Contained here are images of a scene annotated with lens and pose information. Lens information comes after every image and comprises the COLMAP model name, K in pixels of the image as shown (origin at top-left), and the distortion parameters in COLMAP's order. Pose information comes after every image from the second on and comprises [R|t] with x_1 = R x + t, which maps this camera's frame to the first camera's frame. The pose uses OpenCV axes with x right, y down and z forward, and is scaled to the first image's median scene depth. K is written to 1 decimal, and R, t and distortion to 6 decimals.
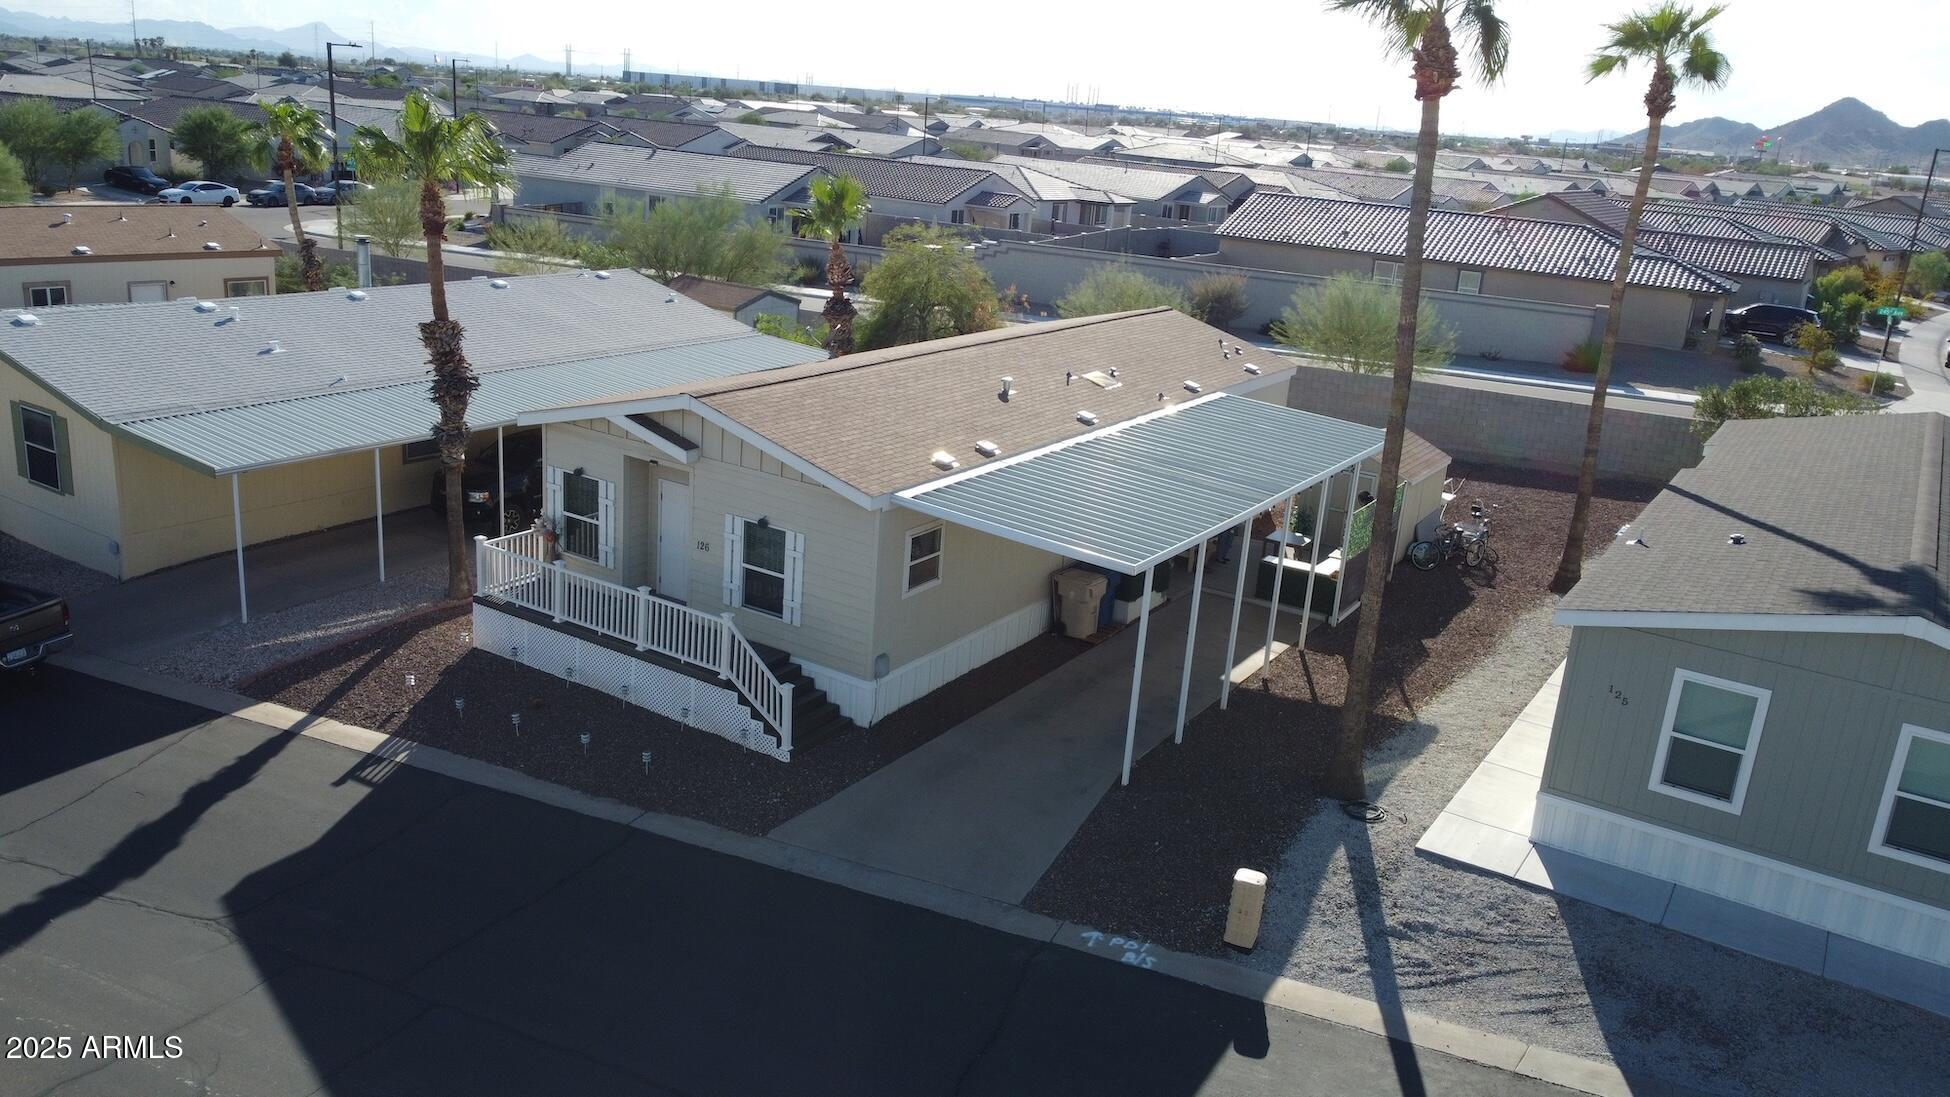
lens RADIAL K [[1494.5, 0, 986.3], [0, 1494.5, 548.7], [0, 0, 1]] dist [0.024999, -0.051926]
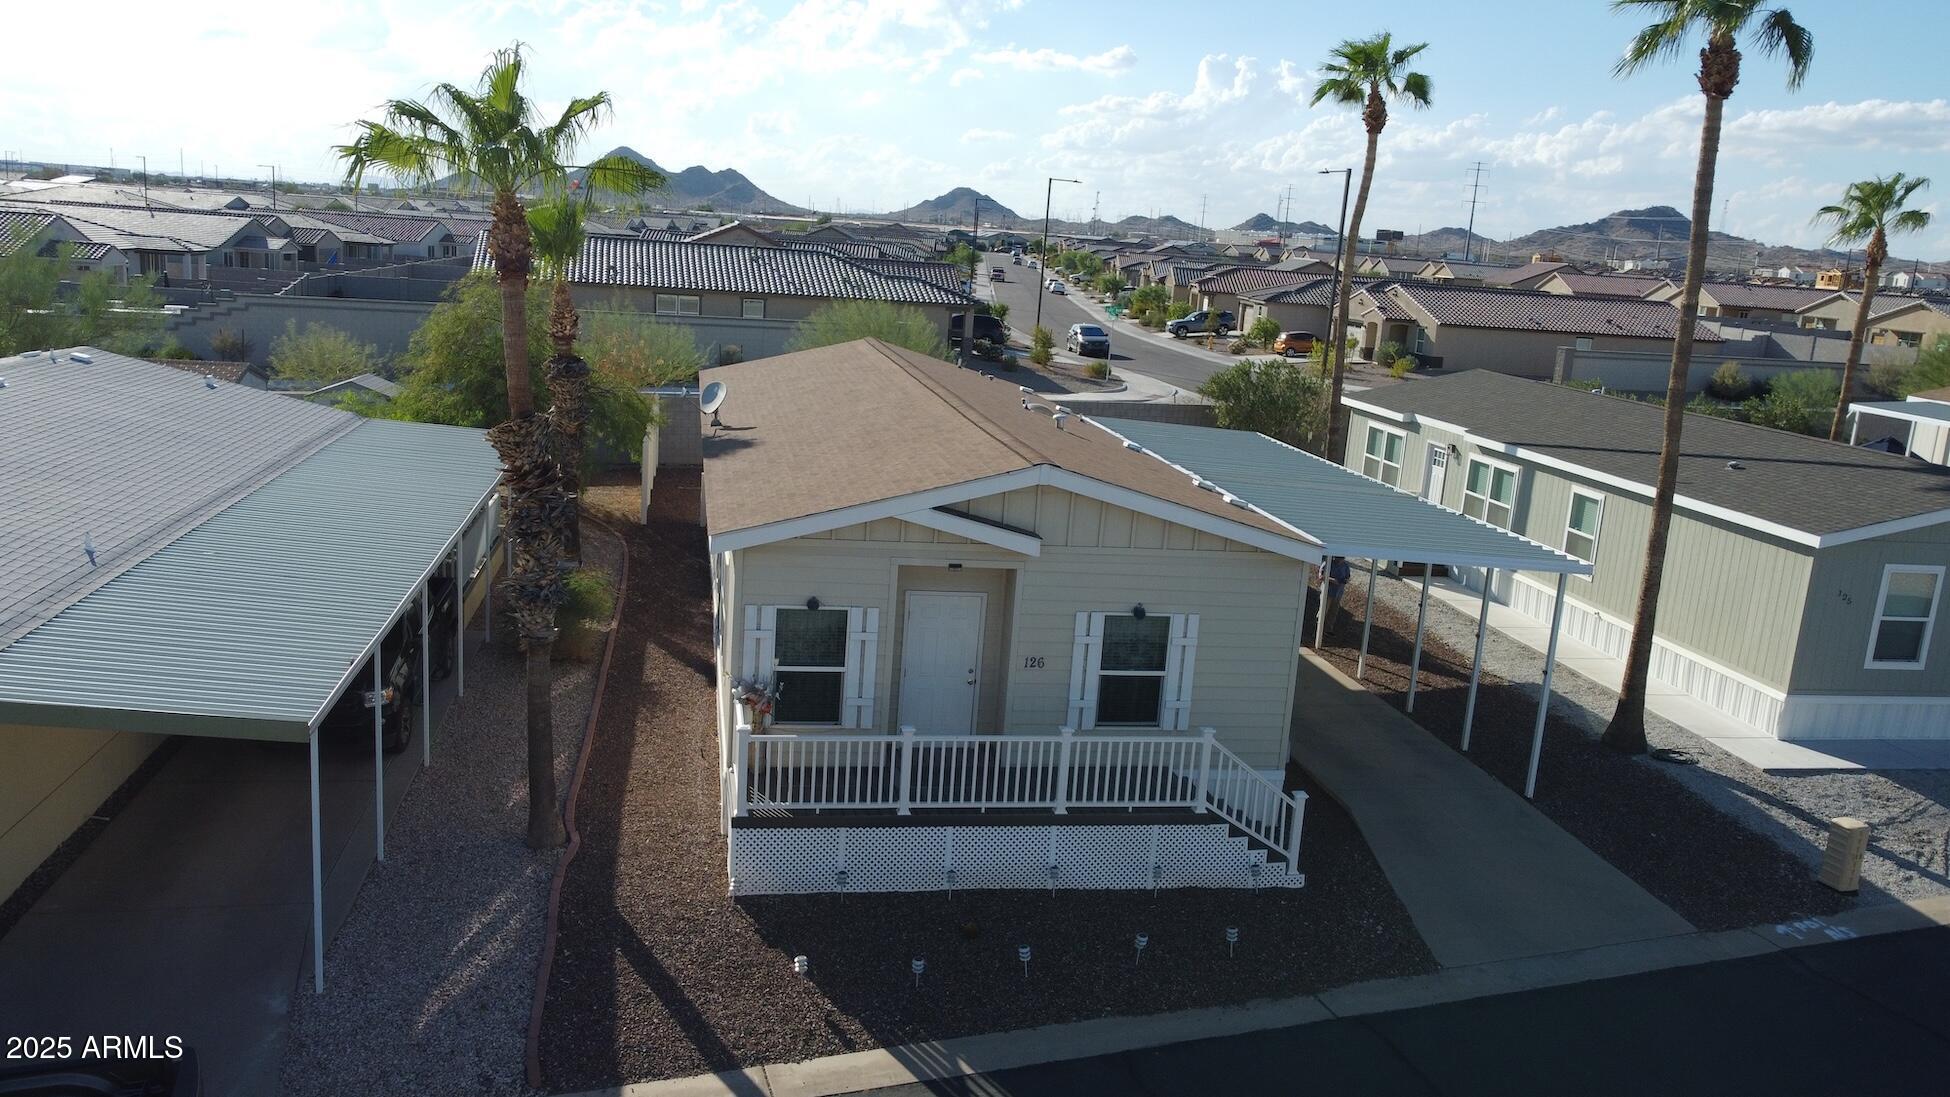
lens RADIAL K [[1494.5, 0, 986.3], [0, 1494.5, 548.7], [0, 0, 1]] dist [0.024999, -0.051926]
pose [[0.733709, -0.166353, 0.658785, -0.739138], [0.185496, 0.981776, 0.041320, -0.099971], [-0.653653, 0.091885, 0.751196, 0.468678]]
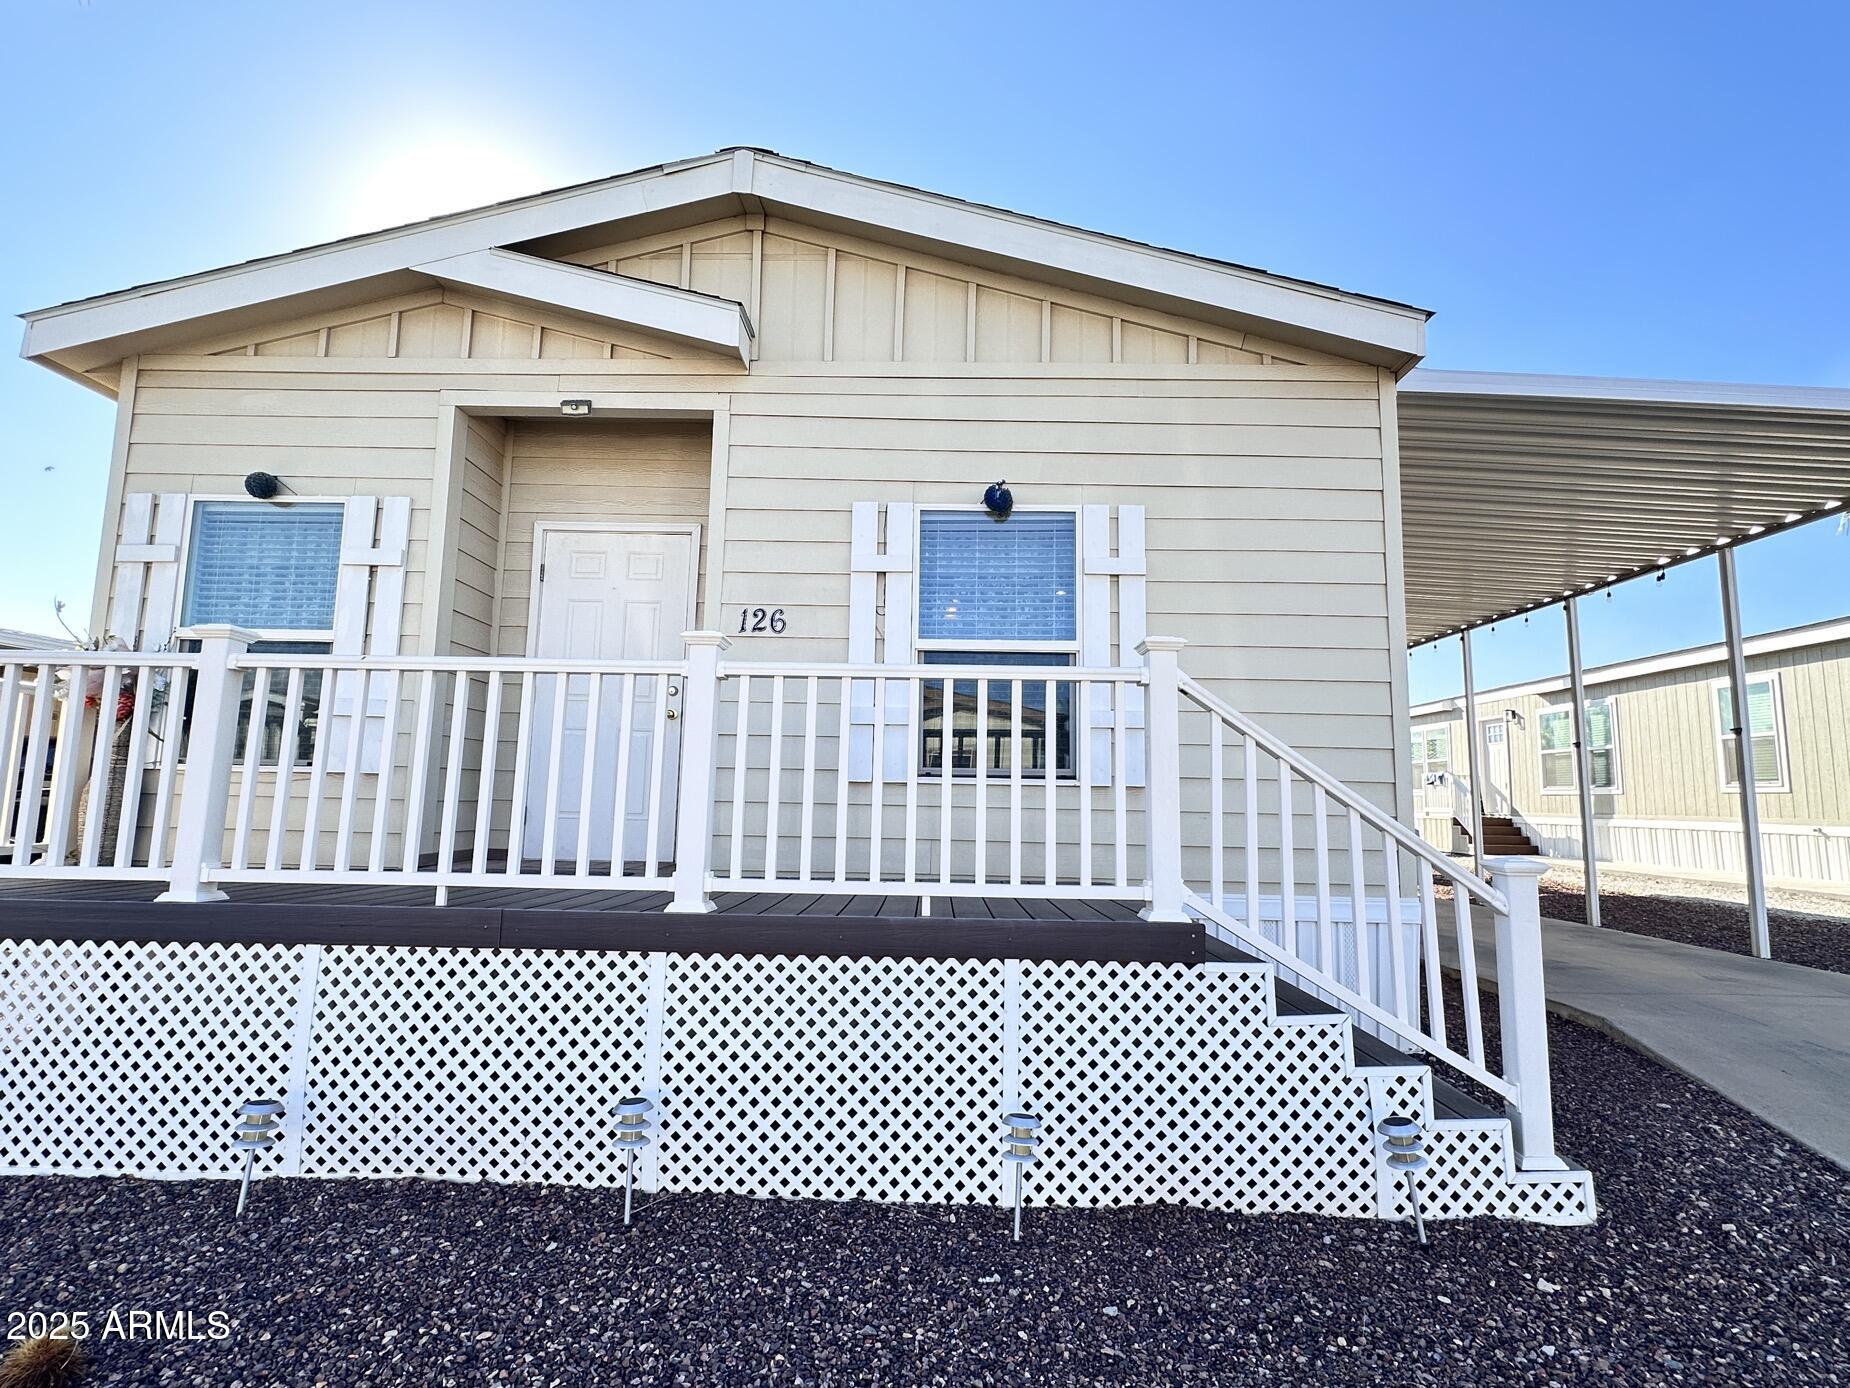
lens RADIAL K [[896.1, 0, 924.3], [0, 896.1, 691.2], [0, 0, 1]] dist [0.002754, 0.000622]
pose [[0.853670, 0.000602, 0.520815, -0.278285], [0.198018, 0.924525, -0.325640, 0.089991], [-0.481702, 0.381120, 0.789120, 0.882270]]
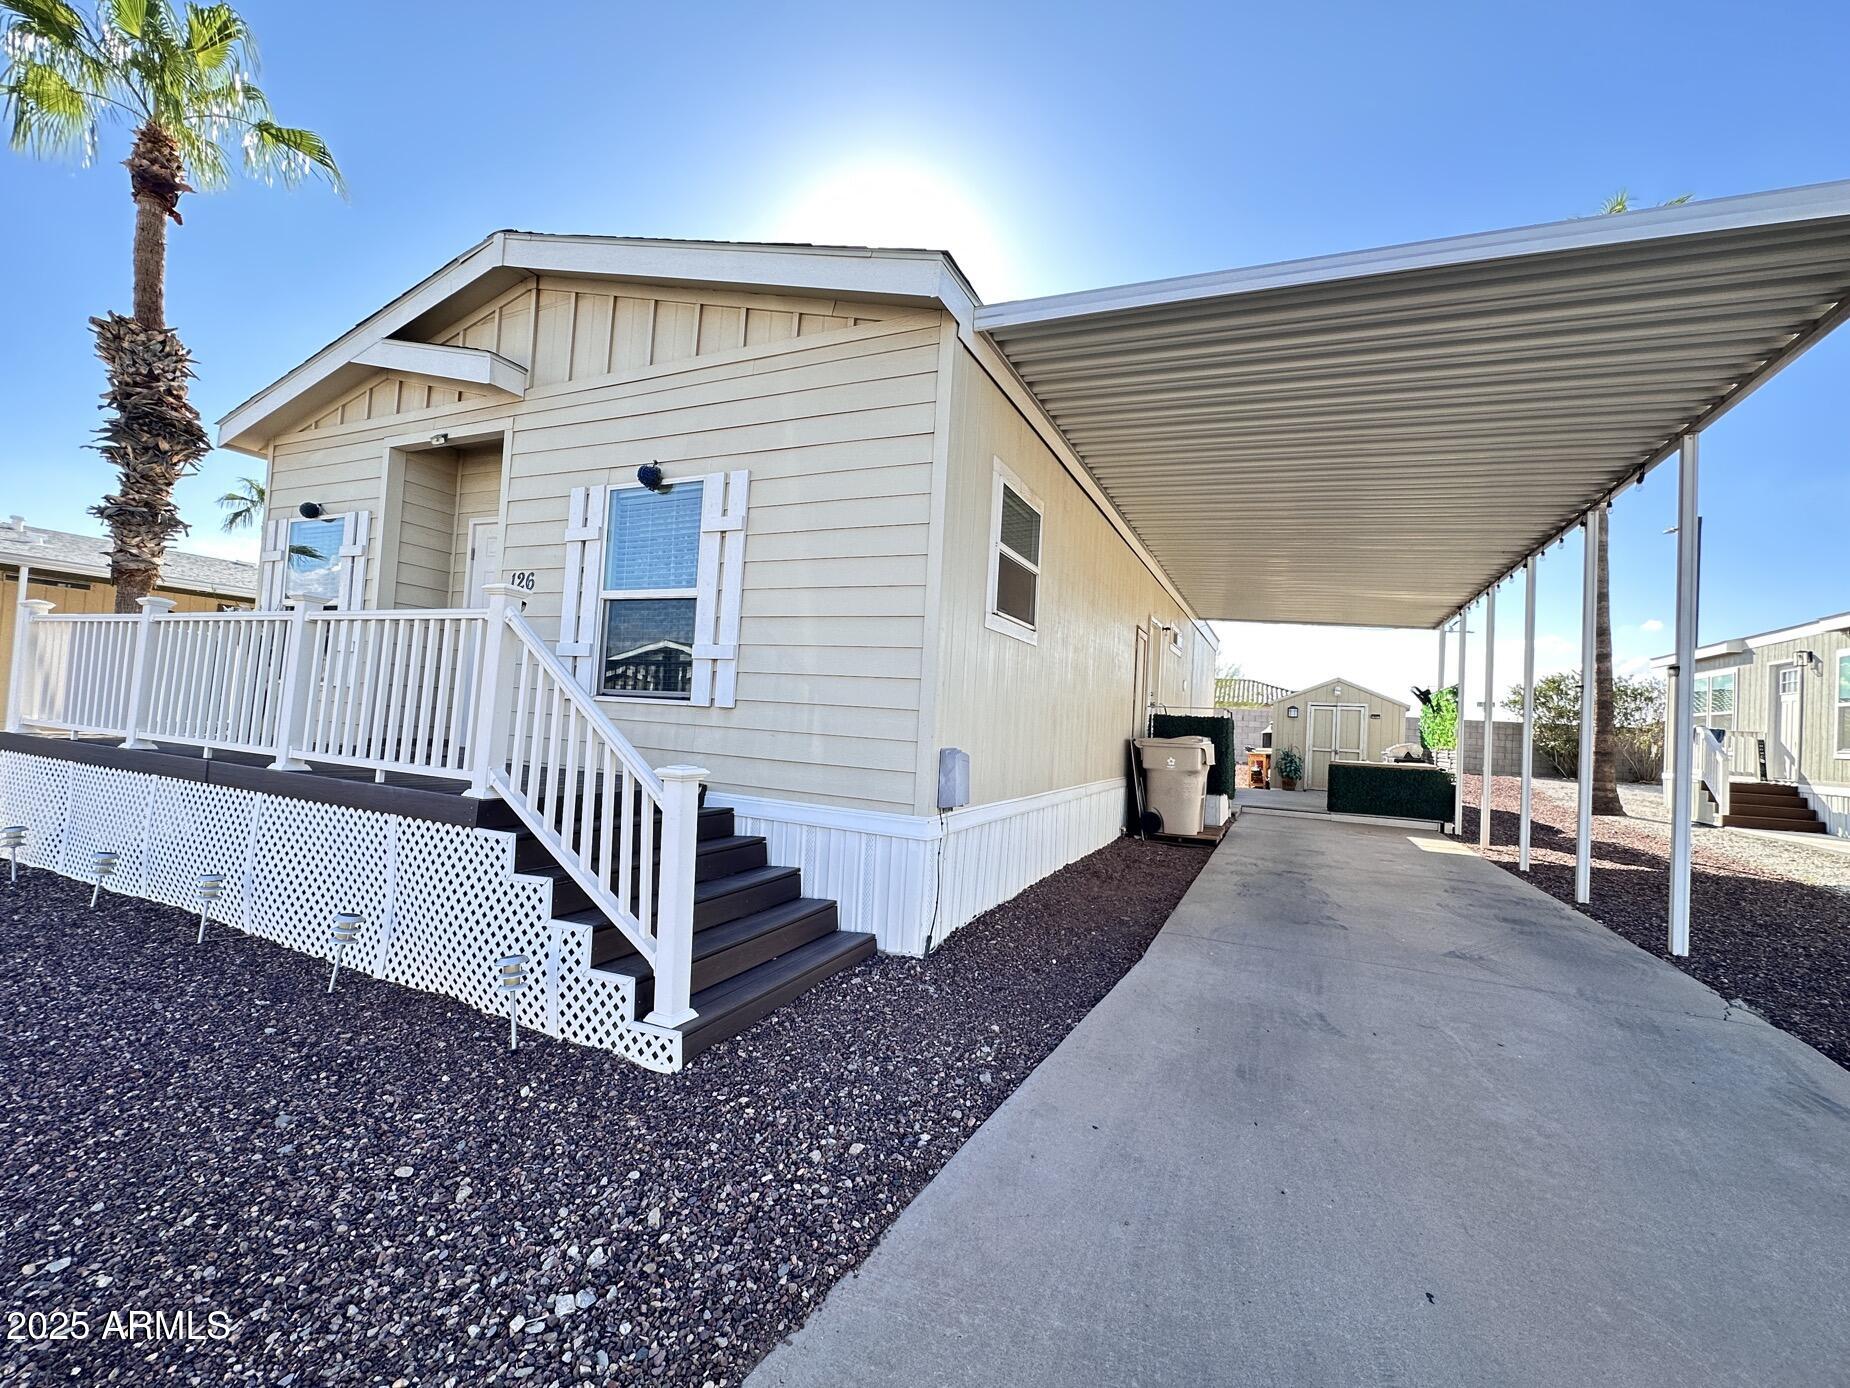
lens RADIAL K [[784.8, 0, 919.4], [0, 784.8, 690.9], [0, 0, 1]] dist [0.001100, 0.000746]
pose [[0.993323, -0.015280, 0.114347, -0.101599], [0.051358, 0.946120, -0.319719, 0.121064], [-0.103301, 0.323457, 0.940587, 0.817330]]
